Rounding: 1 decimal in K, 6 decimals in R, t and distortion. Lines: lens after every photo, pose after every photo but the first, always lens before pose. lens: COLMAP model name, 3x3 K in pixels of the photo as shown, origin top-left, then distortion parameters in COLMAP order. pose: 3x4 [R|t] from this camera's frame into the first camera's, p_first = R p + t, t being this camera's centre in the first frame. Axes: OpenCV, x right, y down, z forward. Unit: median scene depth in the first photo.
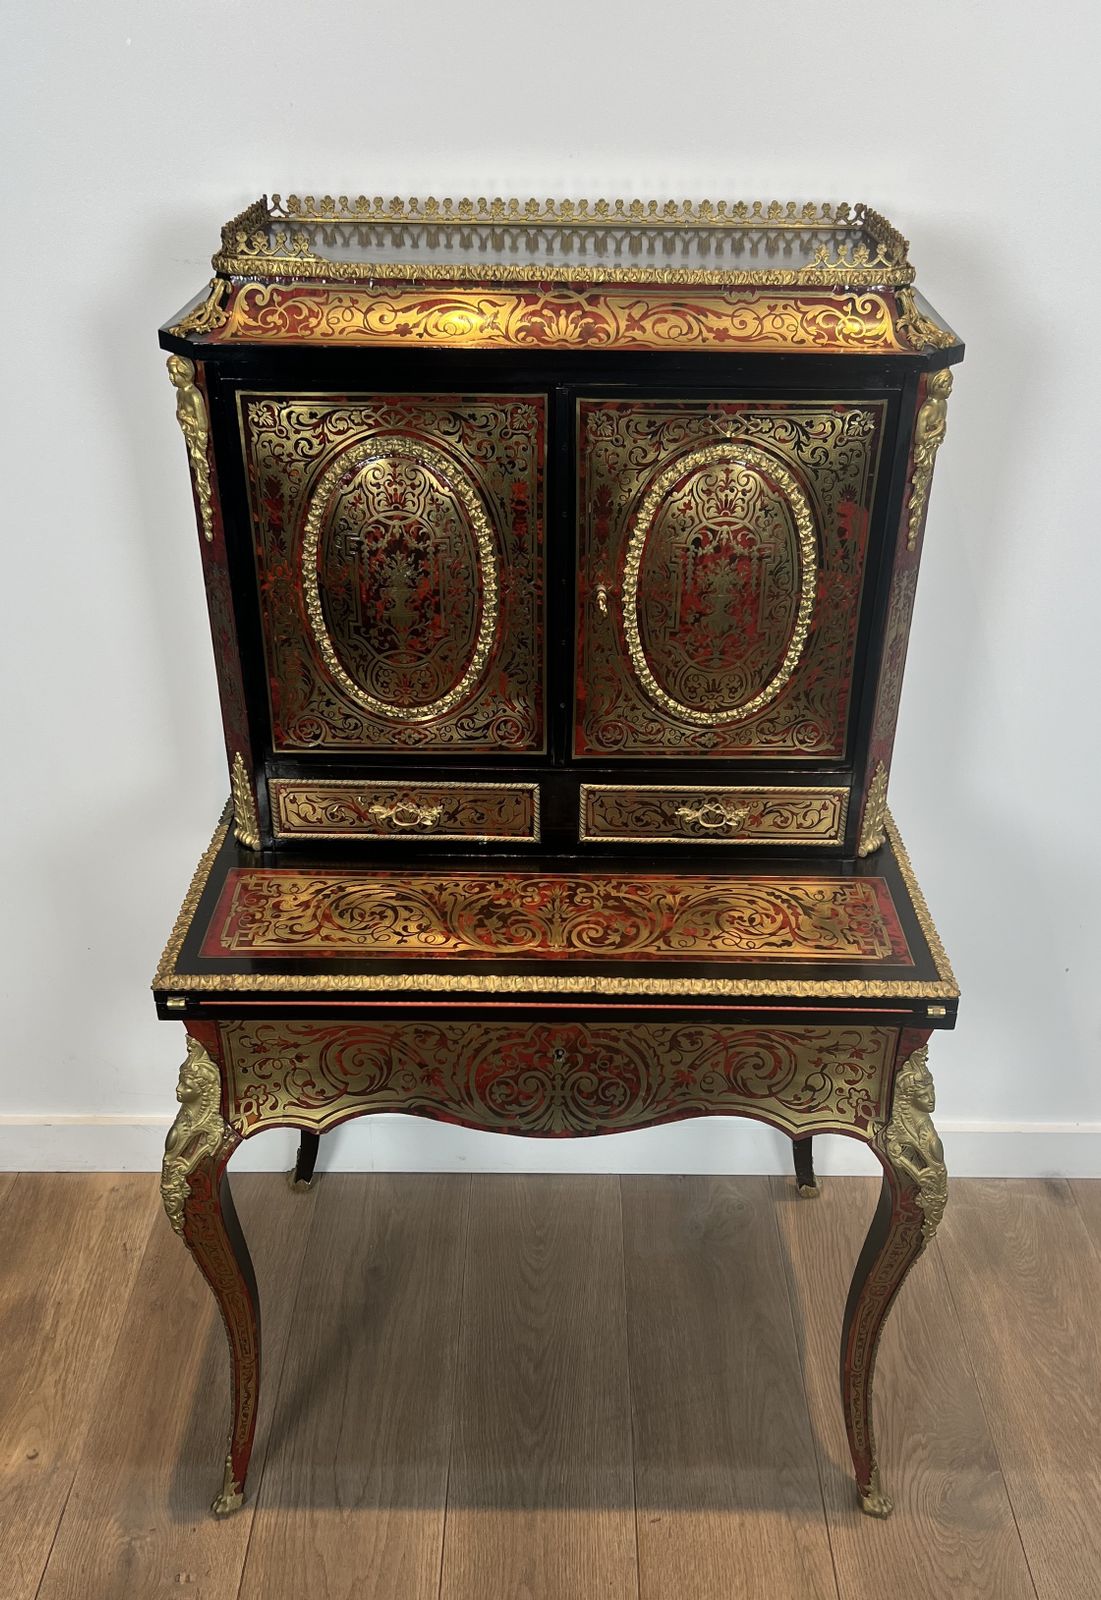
lens RADIAL K [[1464.2, 0, 579.0], [0, 1464.2, 823.9], [0, 0, 1]] dist [0.165173, -0.521824]
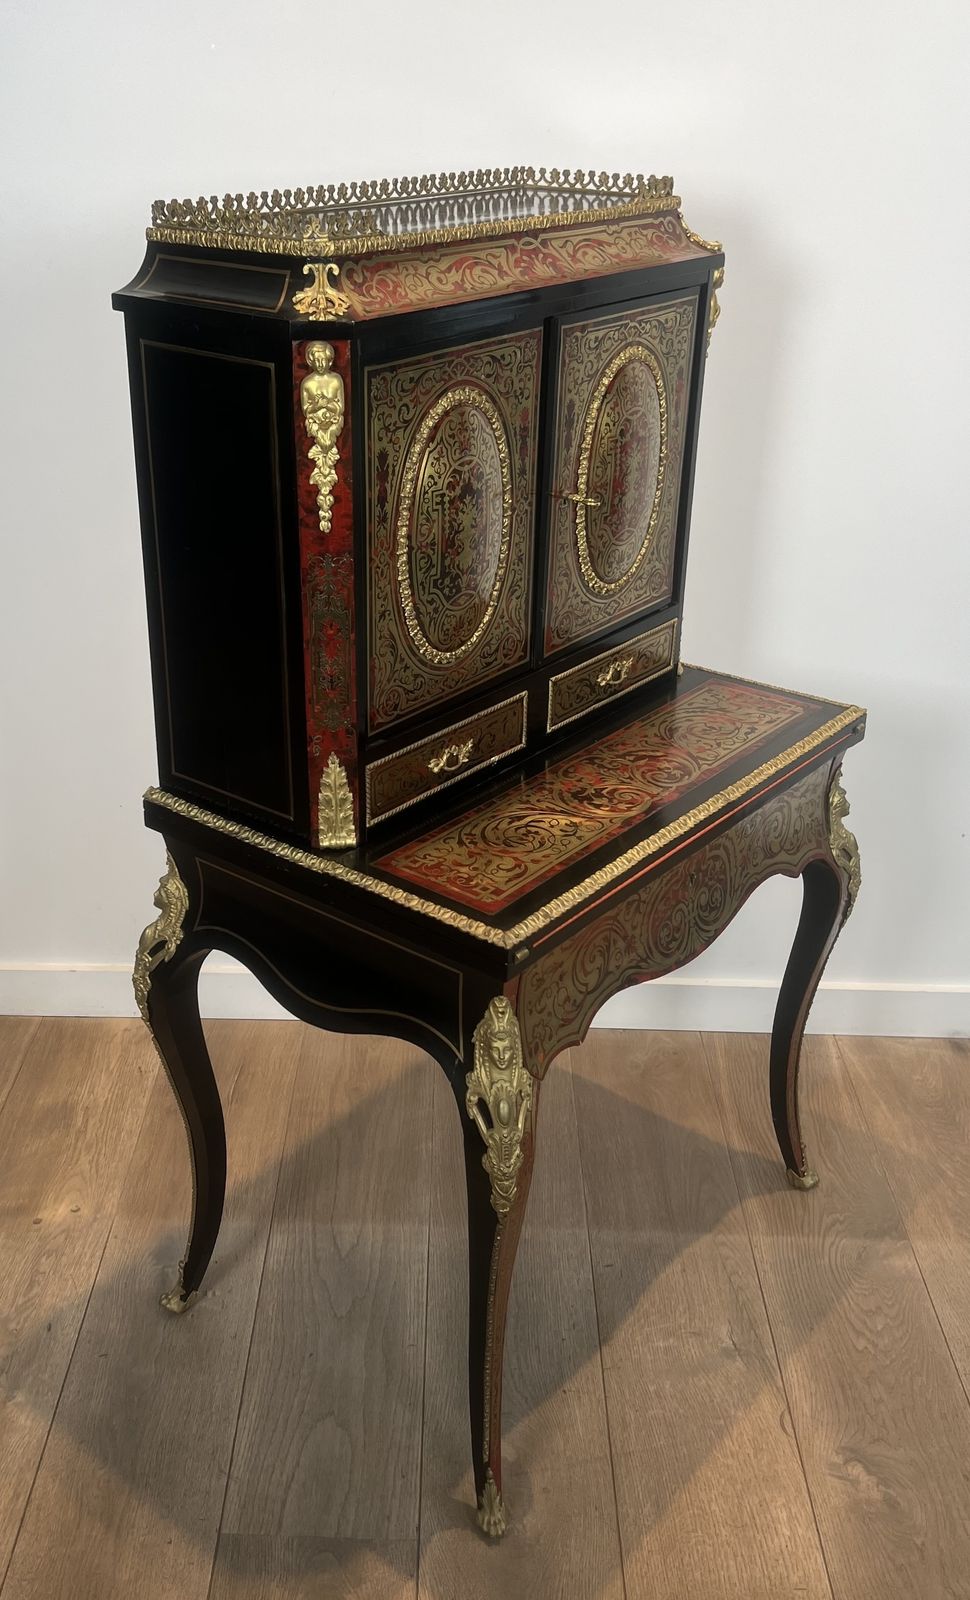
lens RADIAL K [[1535.0, 0, 420.6], [0, 1535.0, 798.3], [0, 0, 1]] dist [0.146318, -0.428076]
pose [[0.642758, -0.347701, 0.682618, -0.957019], [0.398079, 0.912909, 0.090168, -0.095014], [-0.654519, 0.213780, 0.725191, 0.247085]]
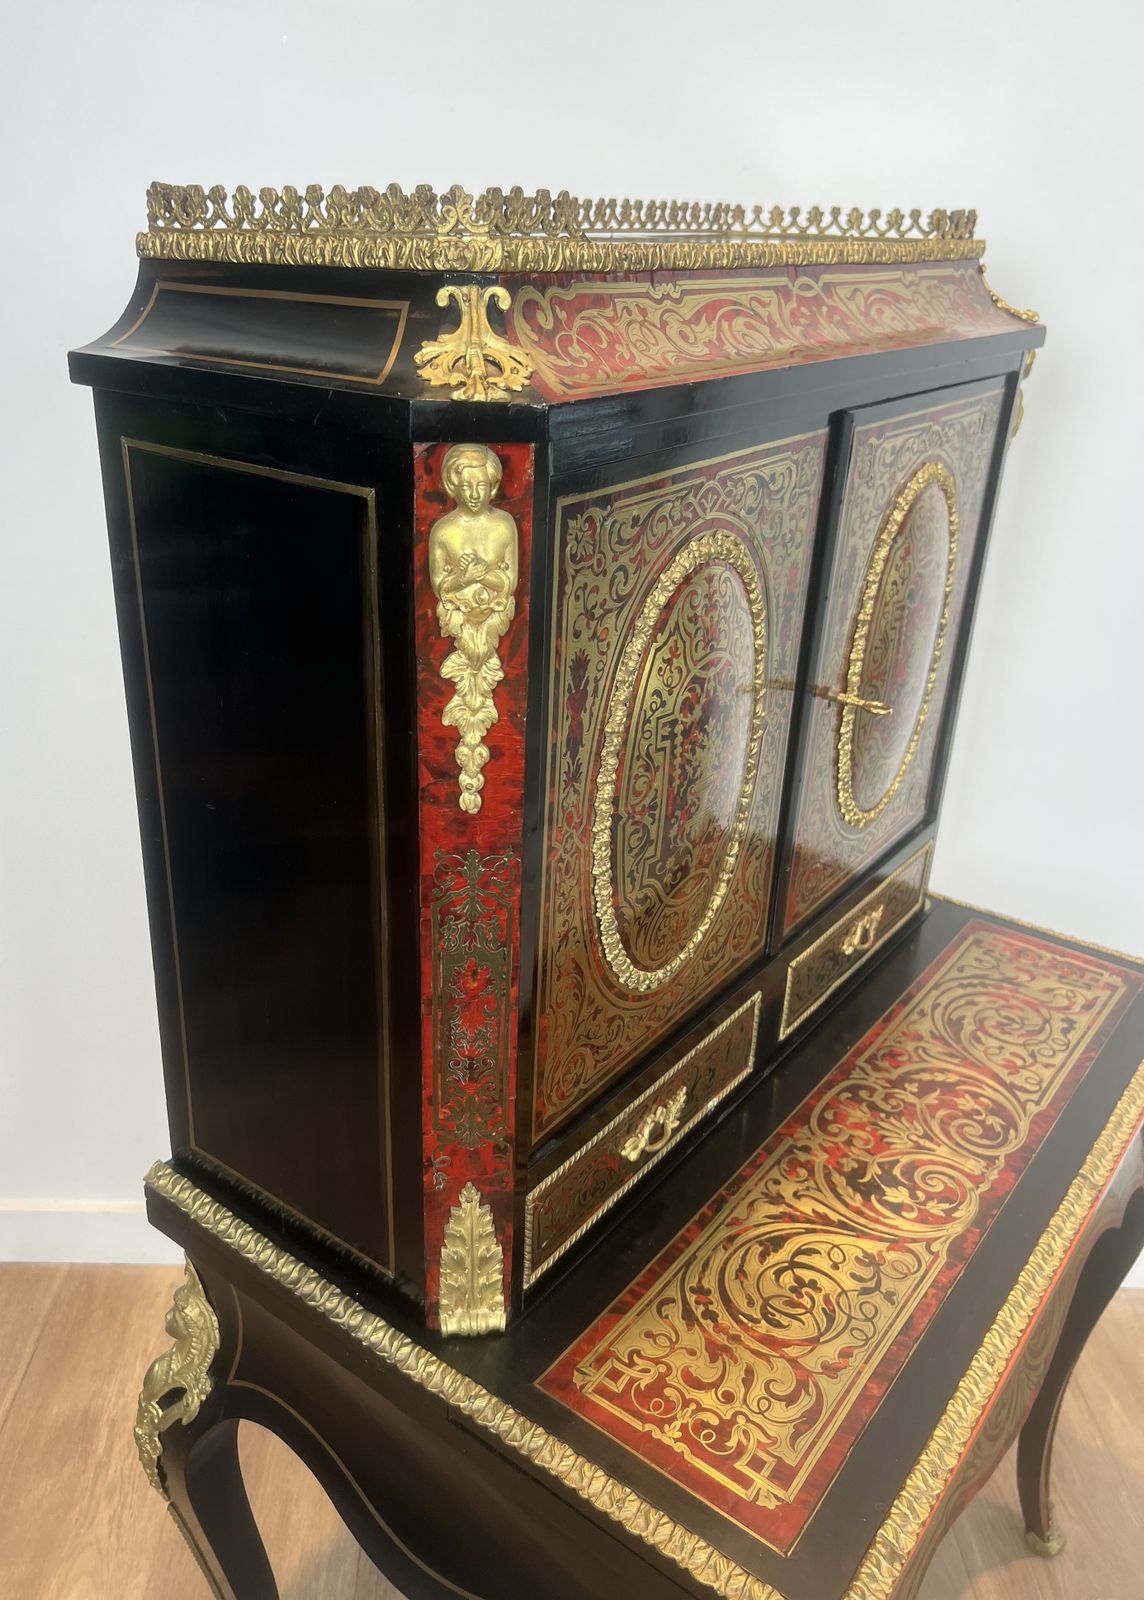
lens RADIAL K [[1253.3, 0, 517.5], [0, 1253.3, 784.3], [0, 0, 1]] dist [0.079105, -0.138386]
pose [[0.621950, -0.322962, 0.713353, -0.532636], [0.389521, 0.917881, 0.075949, -0.222695], [-0.679302, 0.230630, 0.696677, 0.678403]]
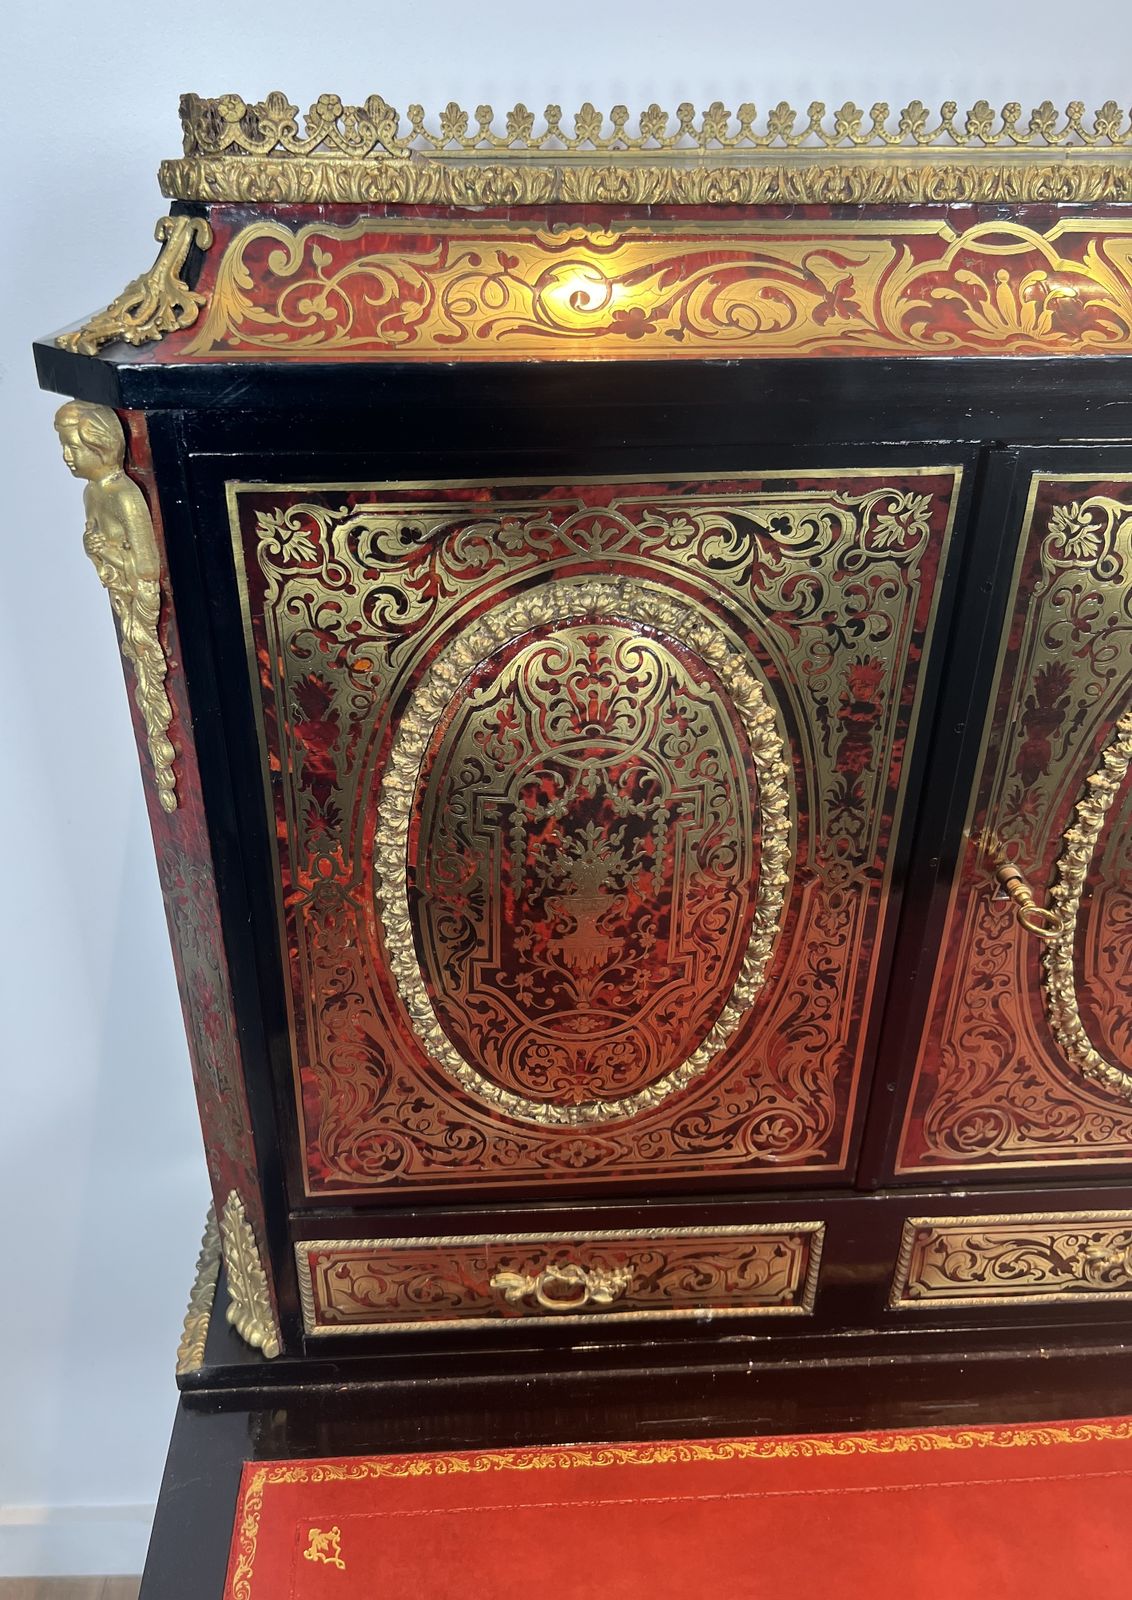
lens RADIAL K [[1232.5, 0, 523.9], [0, 1232.5, 789.5], [0, 0, 1]] dist [0.062117, -0.111045]
pose [[0.998505, -0.038324, 0.038966, -0.152591], [0.039959, 0.998315, -0.042073, -0.174239], [-0.037288, 0.043567, 0.998354, 0.604700]]
